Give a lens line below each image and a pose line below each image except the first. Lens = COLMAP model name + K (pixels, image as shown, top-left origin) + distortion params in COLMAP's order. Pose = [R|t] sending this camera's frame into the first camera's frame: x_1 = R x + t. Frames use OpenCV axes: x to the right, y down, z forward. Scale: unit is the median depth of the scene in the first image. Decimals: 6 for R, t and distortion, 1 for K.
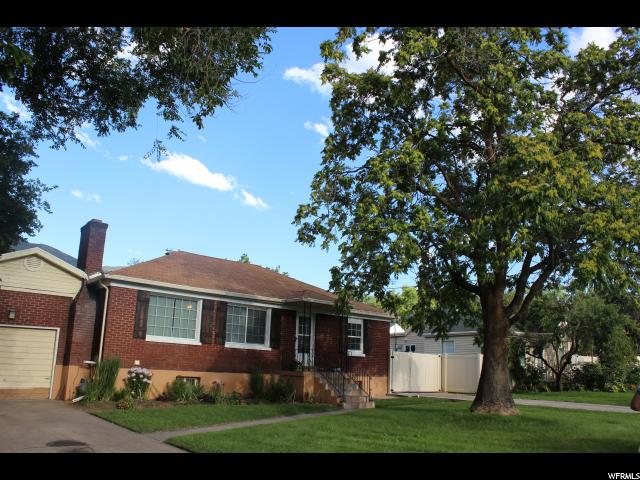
lens RADIAL K [[530.8, 0, 320.0], [0, 530.8, 240.0], [0, 0, 1]] dist [-0.119549, 0.009259]
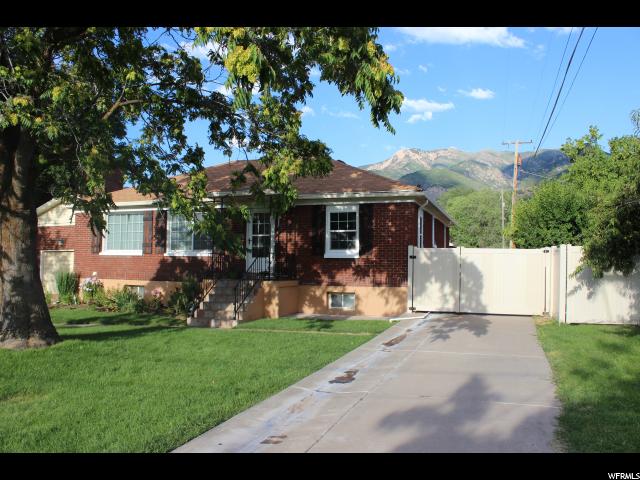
lens RADIAL K [[530.8, 0, 320.0], [0, 530.8, 240.0], [0, 0, 1]] dist [-0.119549, 0.009259]
pose [[0.474880, -0.043869, -0.878957, 0.677899], [0.226512, 0.971200, 0.073907, 0.136547], [0.850401, -0.234192, 0.471140, 0.643191]]
